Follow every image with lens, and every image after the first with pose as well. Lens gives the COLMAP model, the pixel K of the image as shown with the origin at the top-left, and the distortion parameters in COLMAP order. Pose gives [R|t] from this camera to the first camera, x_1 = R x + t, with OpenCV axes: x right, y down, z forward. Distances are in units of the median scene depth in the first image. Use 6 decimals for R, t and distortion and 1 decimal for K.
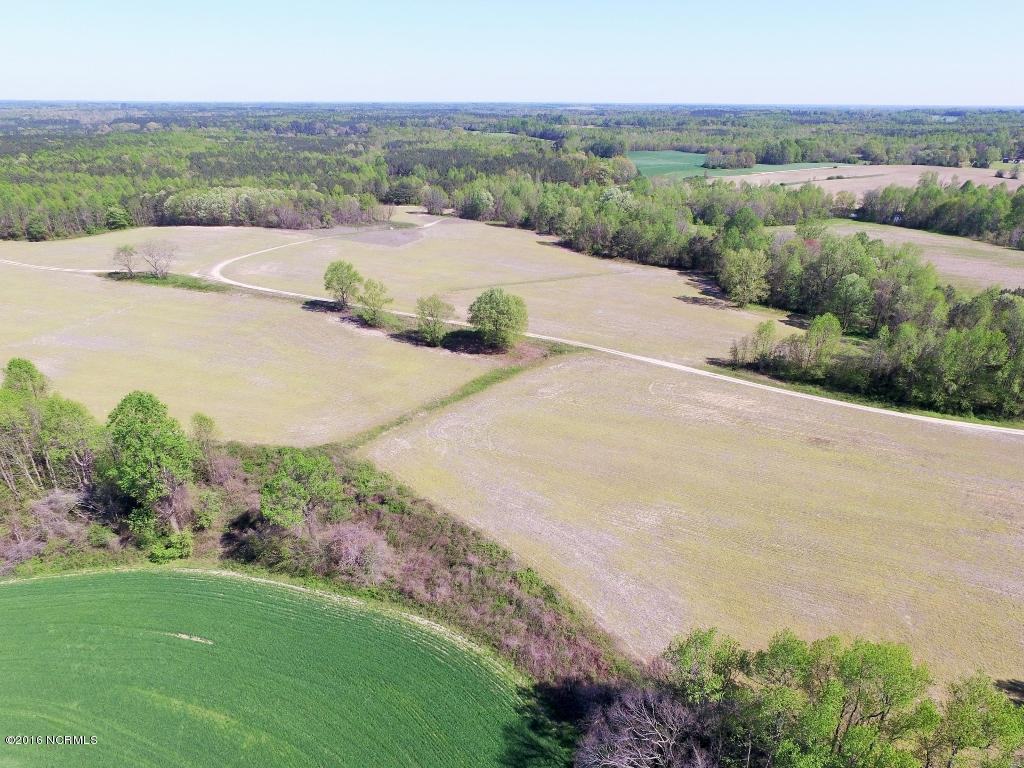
lens RADIAL K [[608.8, 0, 523.9], [0, 608.8, 387.6], [0, 0, 1]] dist [-0.016603, 0.012672]
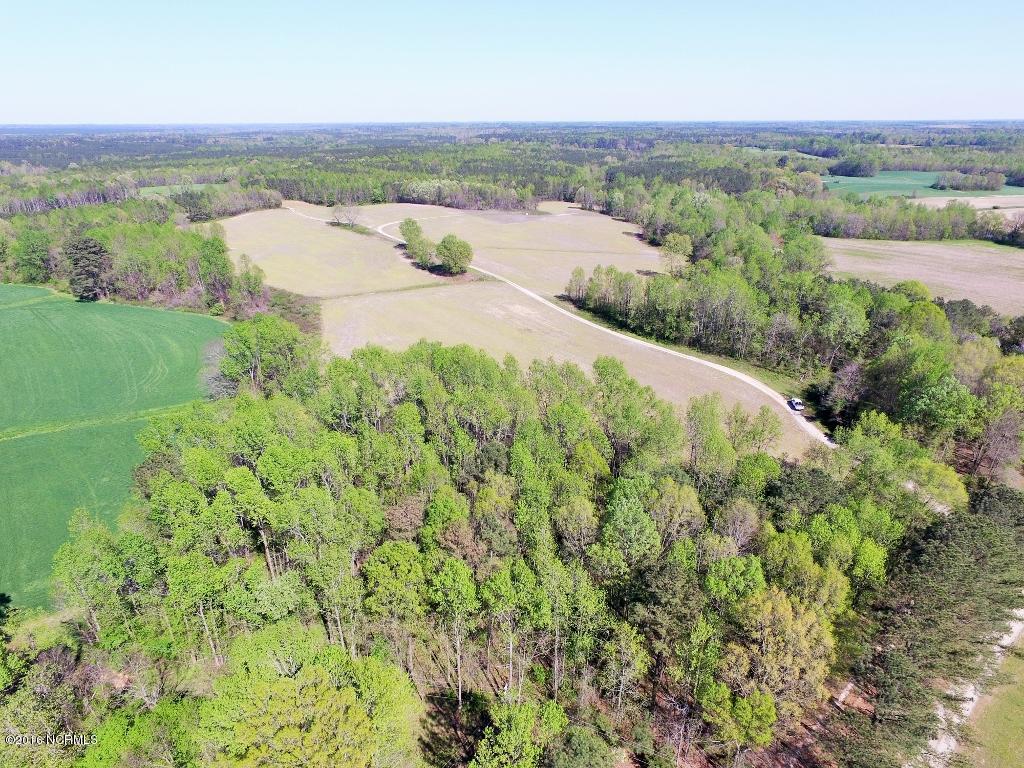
lens RADIAL K [[608.8, 0, 523.9], [0, 608.8, 387.6], [0, 0, 1]] dist [-0.016603, 0.012672]
pose [[0.857449, 0.198527, -0.474730, 0.501168], [-0.211110, 0.977081, 0.027301, 0.075513], [0.469269, 0.076811, 0.879708, -0.146469]]
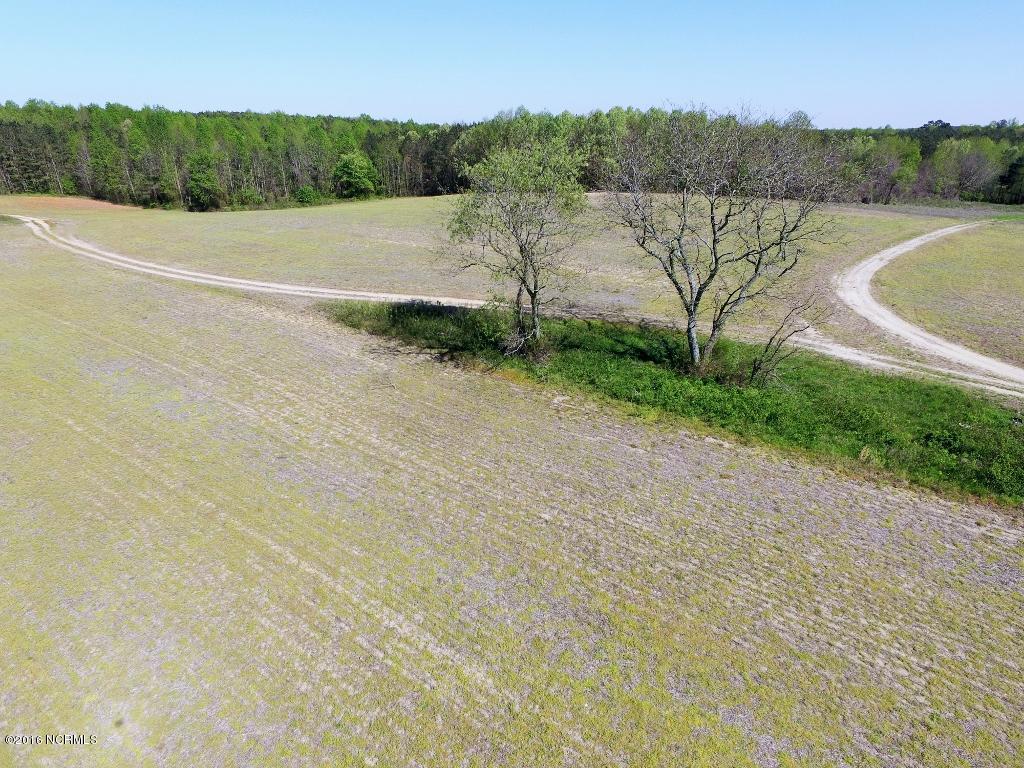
lens RADIAL K [[583.7, 0, 512.0], [0, 583.7, 384.0], [0, 0, 1]] dist [0.003410, 0.000622]
pose [[0.967017, 0.096435, -0.235752, -0.453347], [-0.104166, 0.994348, -0.020530, -0.124789], [0.232440, 0.044410, 0.971596, 0.621899]]
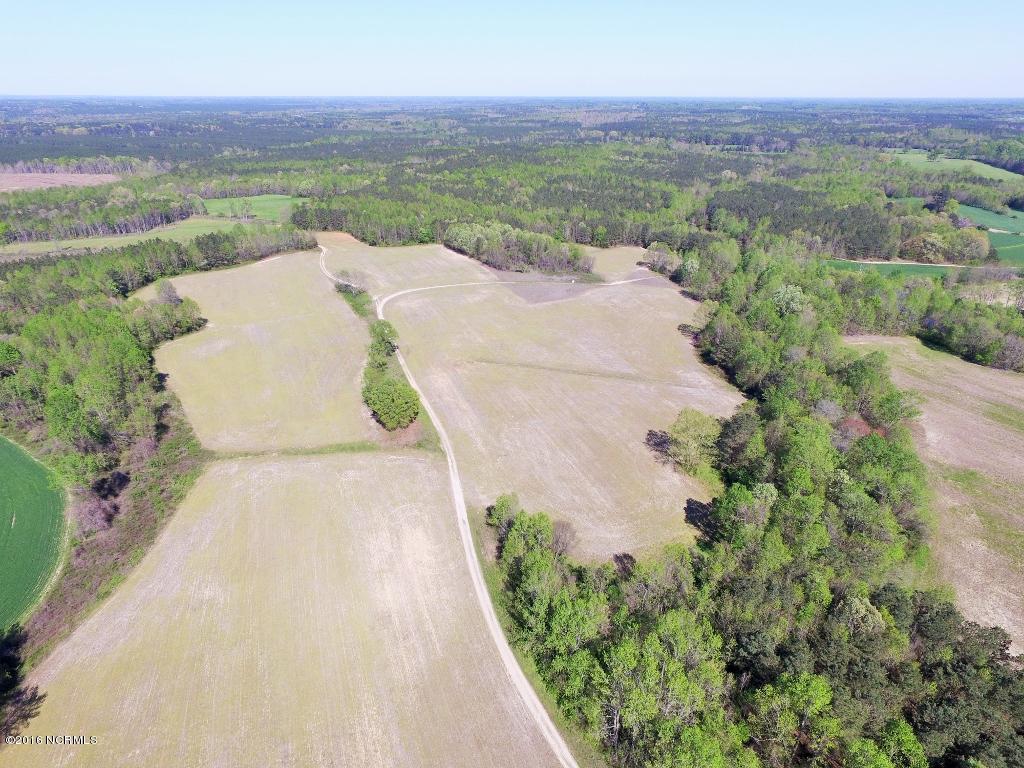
lens RADIAL K [[608.8, 0, 523.9], [0, 608.8, 387.6], [0, 0, 1]] dist [-0.016603, 0.012672]
pose [[0.721985, 0.297435, -0.624716, 0.475085], [-0.289709, 0.949883, 0.117433, -0.192791], [0.628336, 0.096201, 0.771971, 0.127079]]
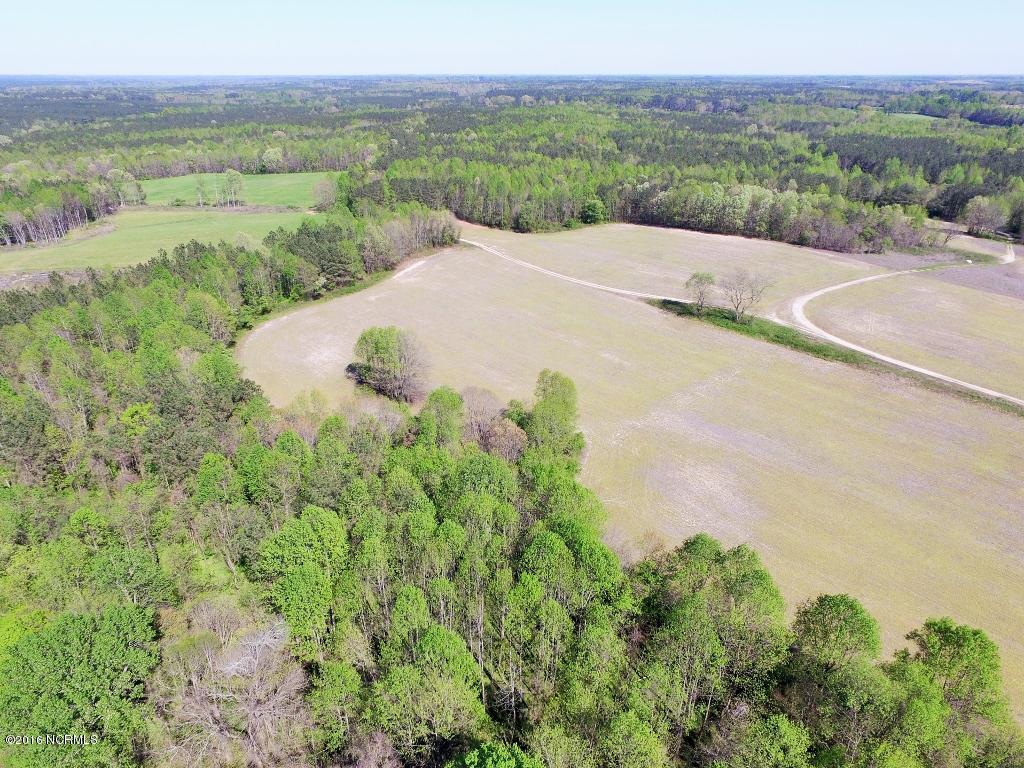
lens RADIAL K [[608.8, 0, 523.9], [0, 608.8, 387.6], [0, 0, 1]] dist [-0.016603, 0.012672]
pose [[0.897298, 0.197898, -0.394579, -0.389901], [-0.183371, 0.980208, 0.074619, -0.080621], [0.401536, 0.005399, 0.915827, 0.160315]]
